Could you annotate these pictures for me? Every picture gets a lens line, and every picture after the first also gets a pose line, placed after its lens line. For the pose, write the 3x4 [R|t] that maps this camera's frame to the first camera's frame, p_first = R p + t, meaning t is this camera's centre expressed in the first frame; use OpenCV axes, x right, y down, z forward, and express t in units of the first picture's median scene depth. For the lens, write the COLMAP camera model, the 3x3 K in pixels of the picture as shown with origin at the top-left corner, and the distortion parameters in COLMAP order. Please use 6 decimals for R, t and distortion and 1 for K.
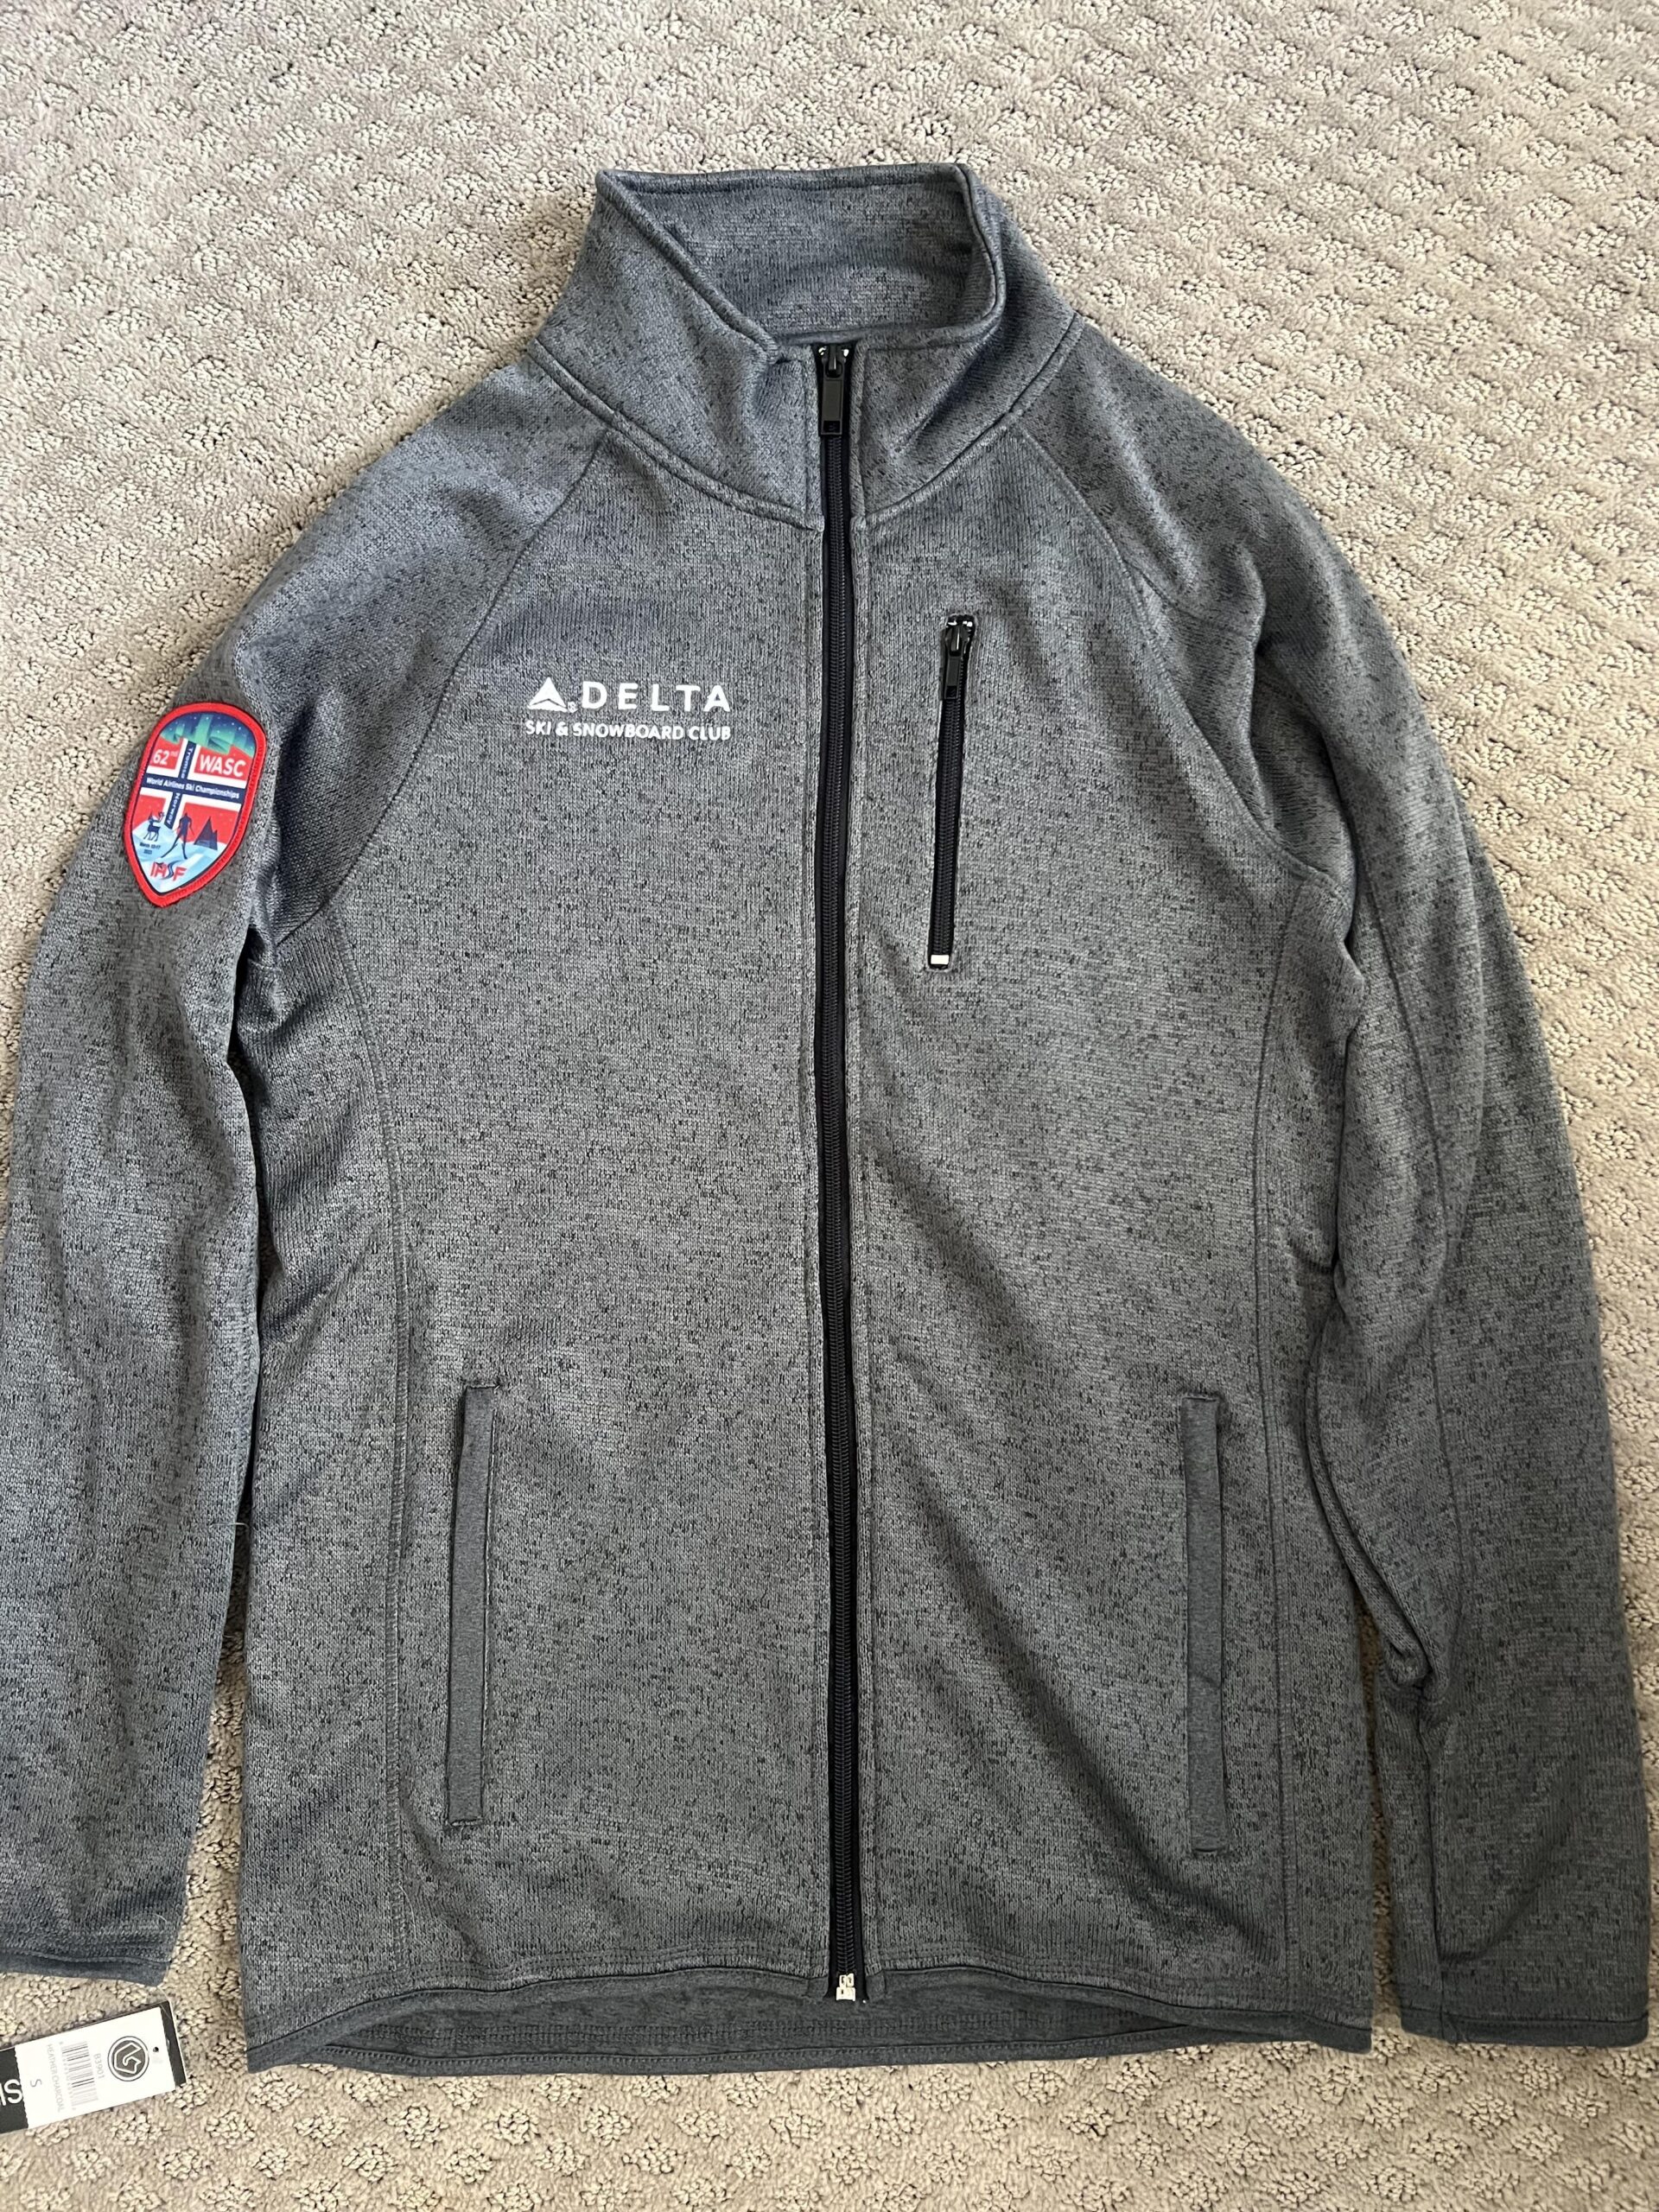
lens RADIAL K [[1670.3, 0, 827.8], [0, 1670.3, 1100.5], [0, 0, 1]] dist [0.008555, -0.003425]
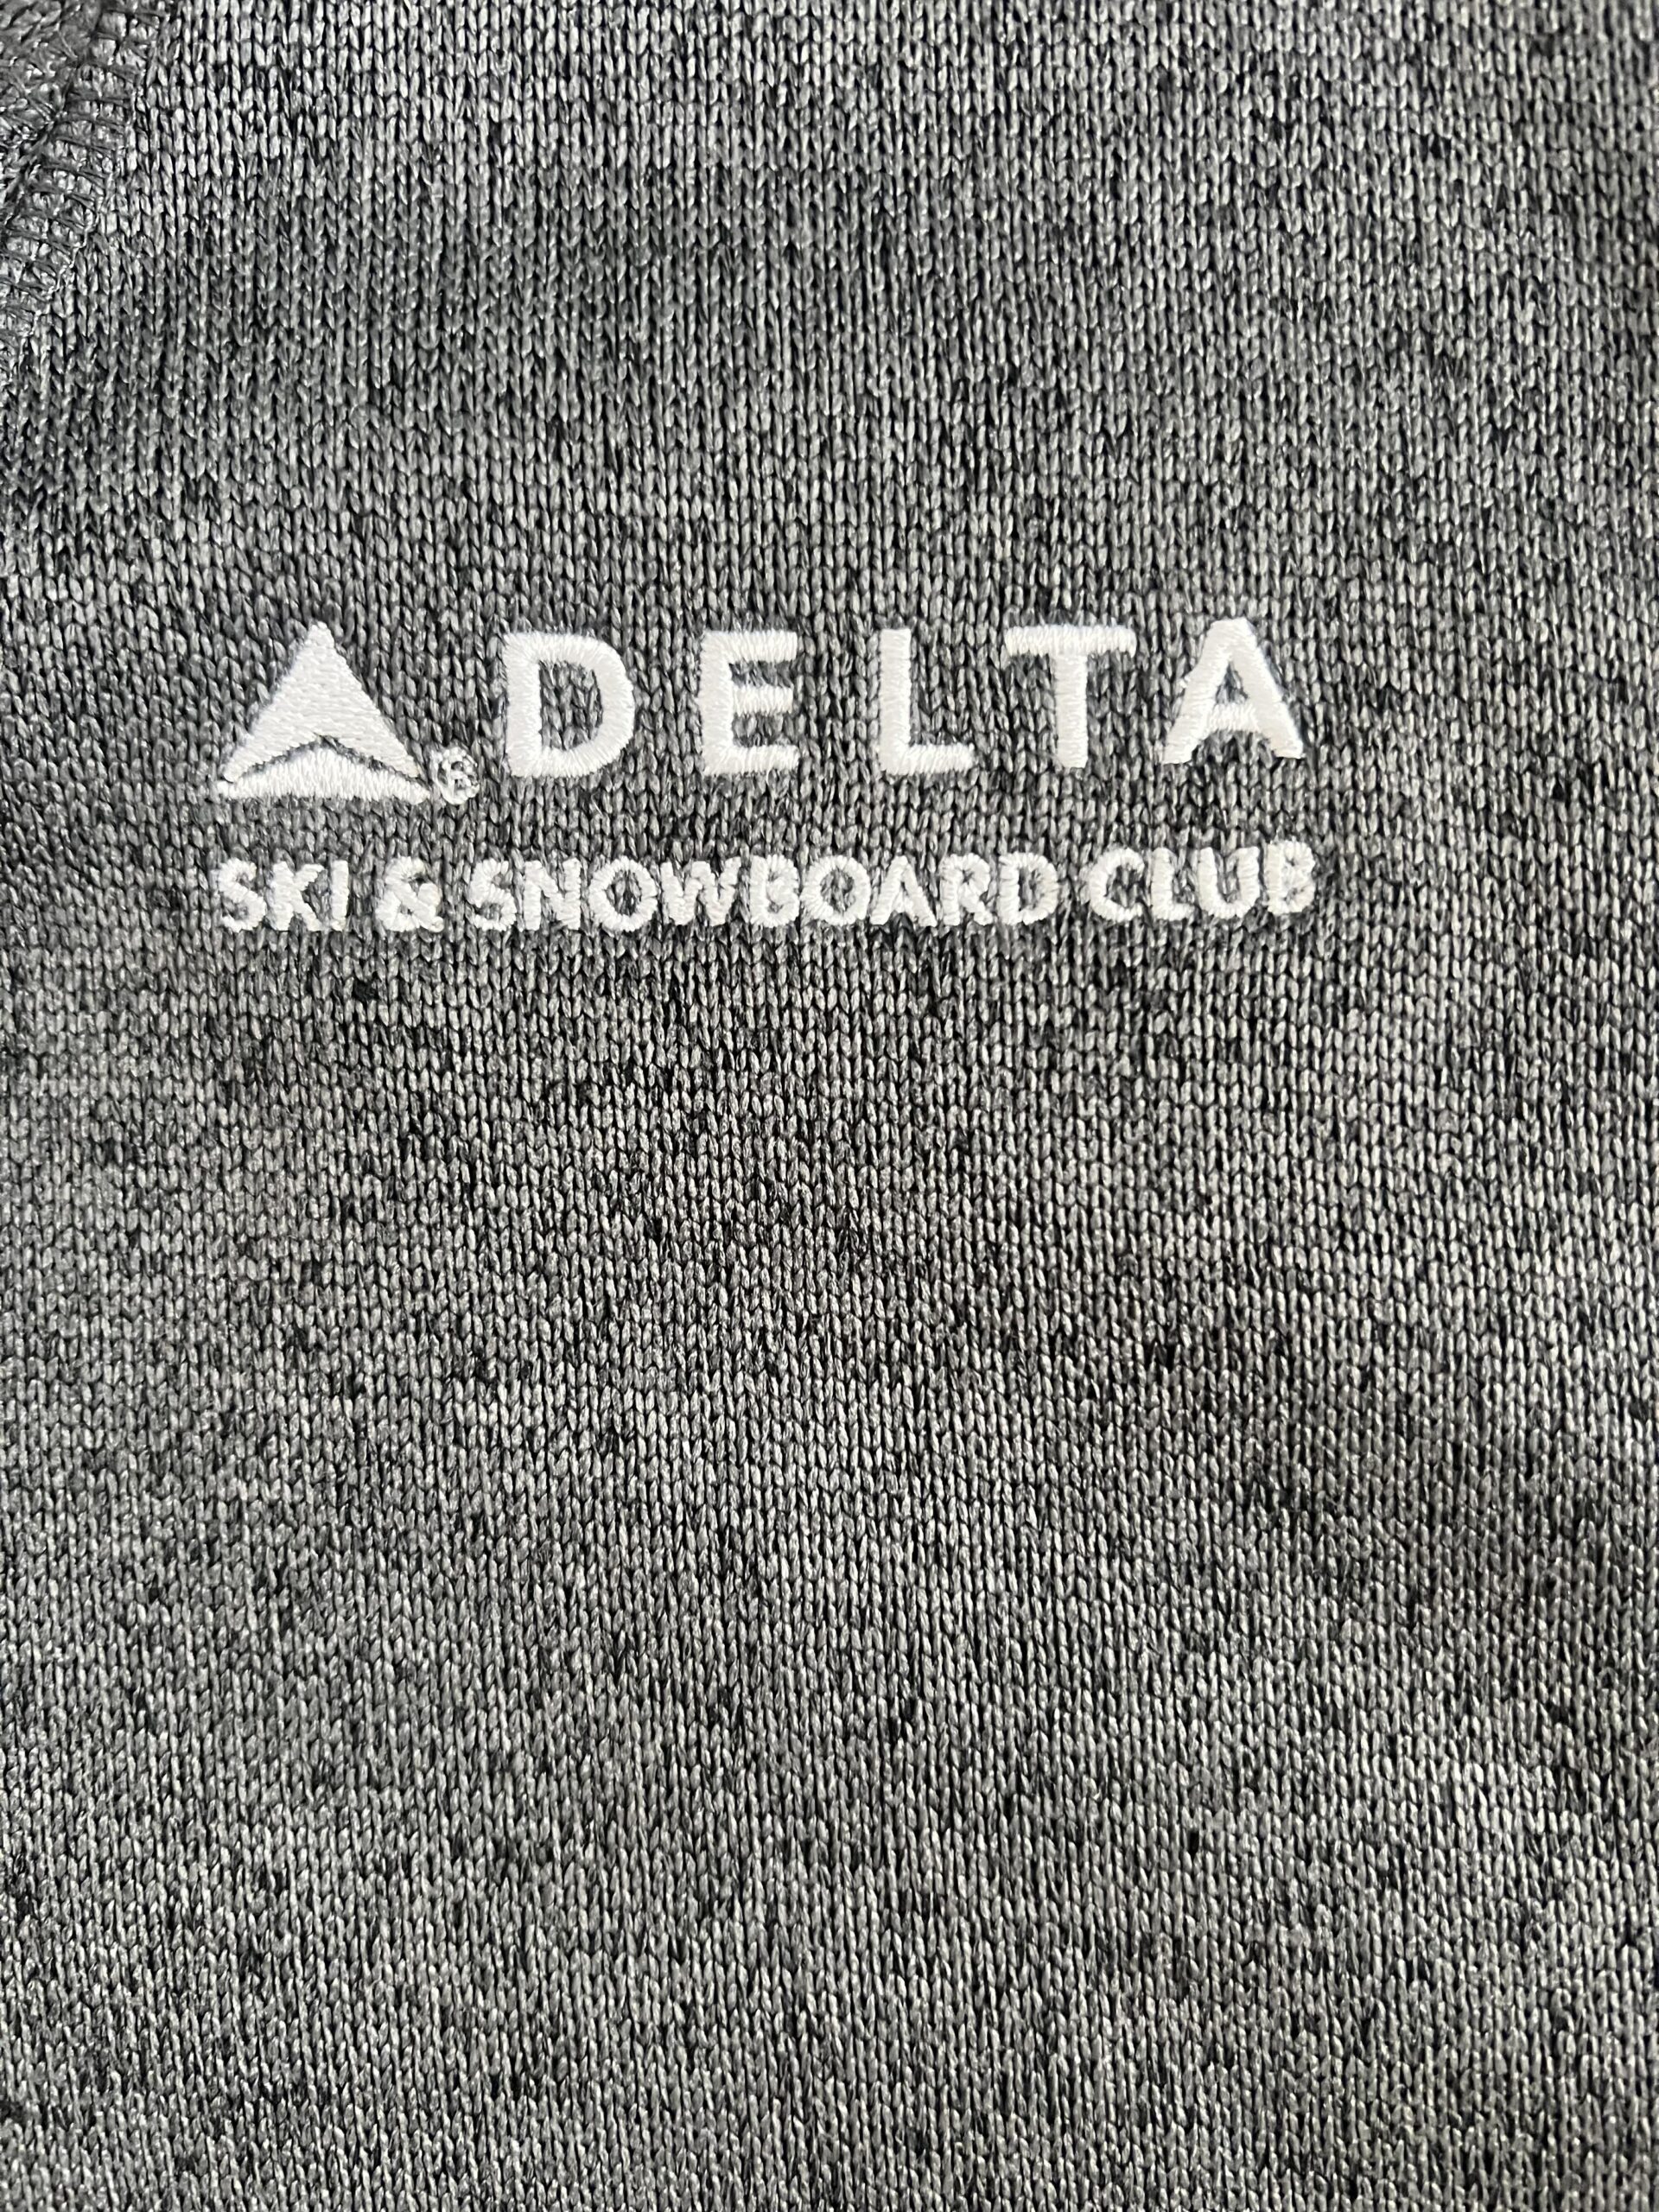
lens RADIAL K [[1670.3, 0, 828.6], [0, 1670.3, 1109.4], [0, 0, 1]] dist [0.008555, -0.003425]
pose [[0.998415, -0.055492, 0.009361, -0.115045], [0.054462, 0.994663, 0.087637, -0.212708], [-0.014174, -0.086988, 0.996109, 0.810582]]
